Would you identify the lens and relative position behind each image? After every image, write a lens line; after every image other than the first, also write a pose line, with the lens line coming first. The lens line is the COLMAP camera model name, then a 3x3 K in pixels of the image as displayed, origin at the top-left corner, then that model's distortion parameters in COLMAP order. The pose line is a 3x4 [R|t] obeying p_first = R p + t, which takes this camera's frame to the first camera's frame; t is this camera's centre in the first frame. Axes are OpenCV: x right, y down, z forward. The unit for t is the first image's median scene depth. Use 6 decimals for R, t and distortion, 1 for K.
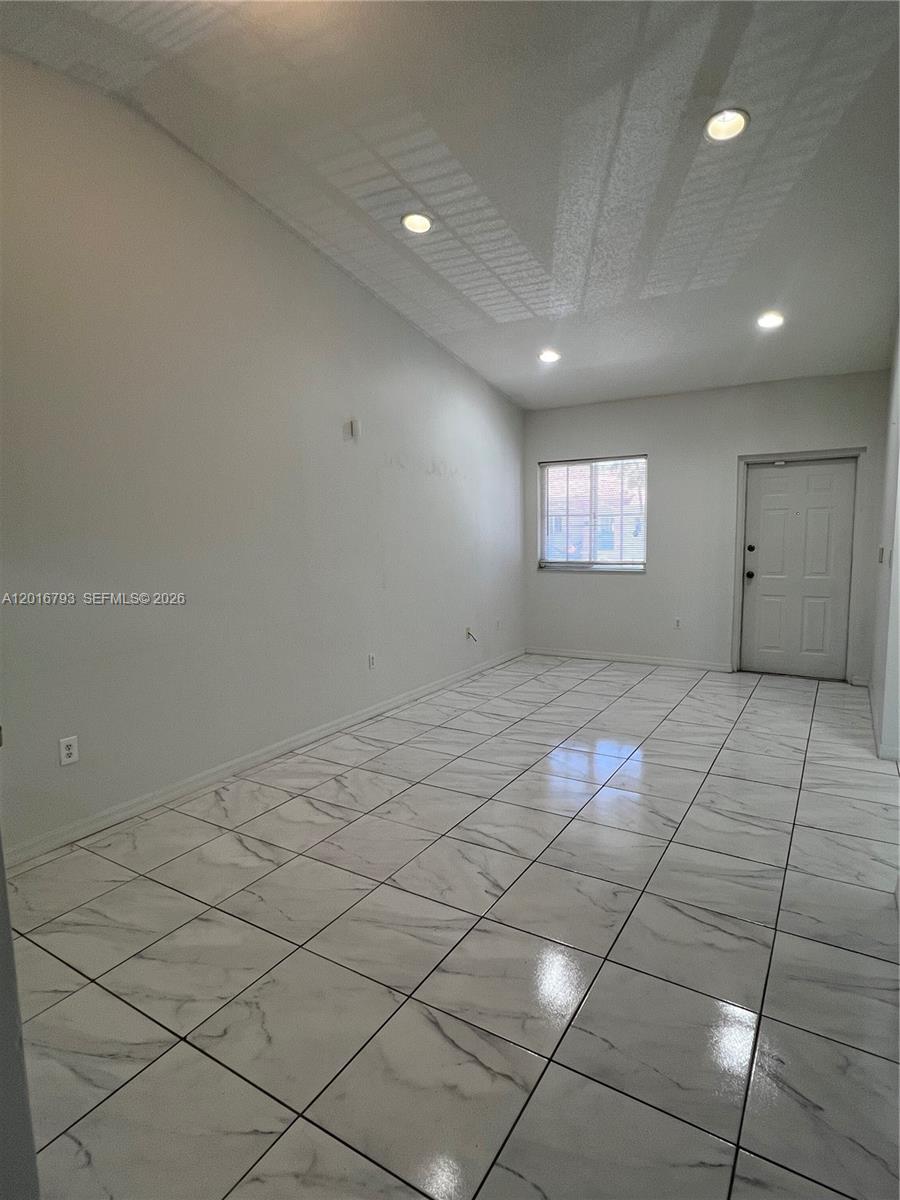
lens RADIAL K [[631.3, 0, 447.3], [0, 631.3, 602.4], [0, 0, 1]] dist [-0.001945, 0.000520]
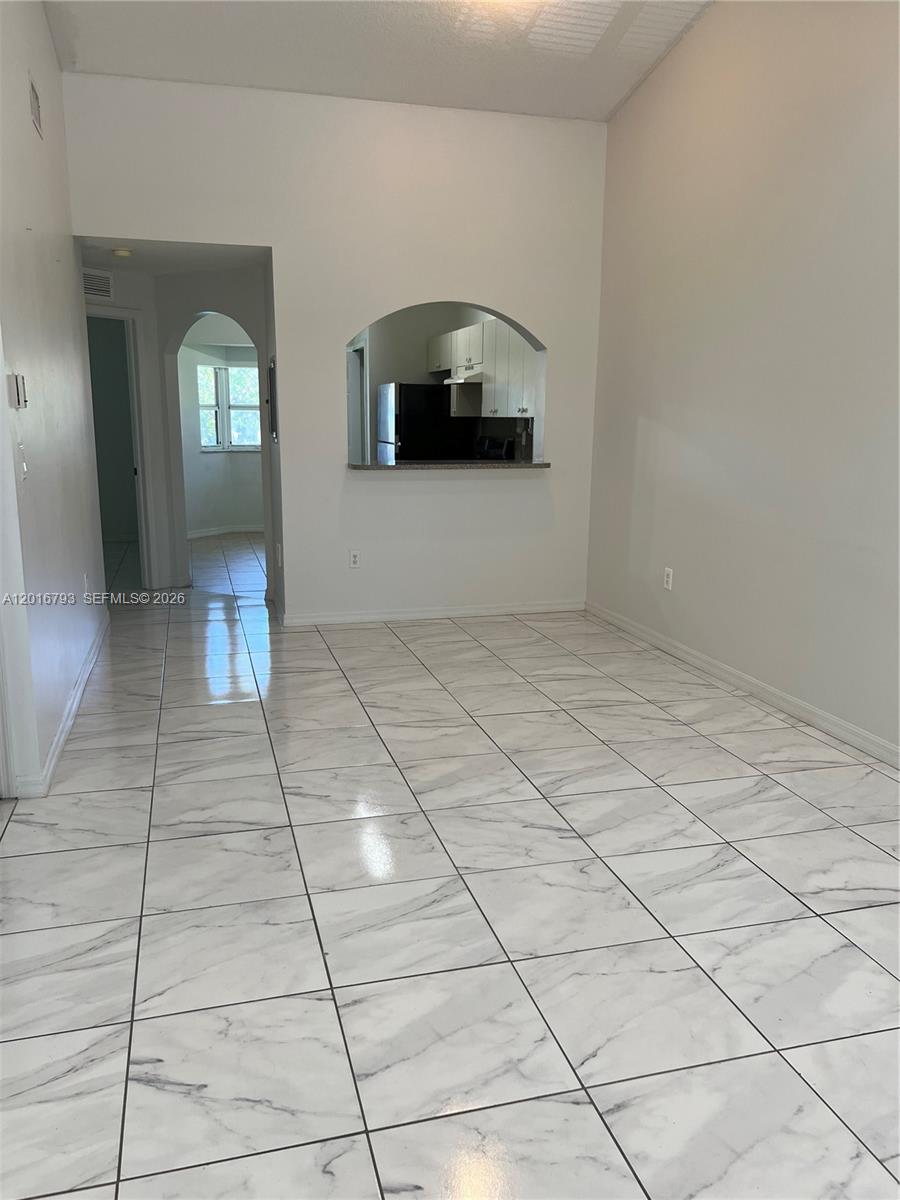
lens RADIAL K [[910.9, 0, 450.0], [0, 910.9, 600.0], [0, 0, 1]] dist [-0.000052, -0.006317]
pose [[-0.672364, 0.160203, -0.722677, 0.974513], [-0.084314, 0.953370, 0.289787, -0.207587], [0.735404, 0.255774, -0.627504, 1.745766]]
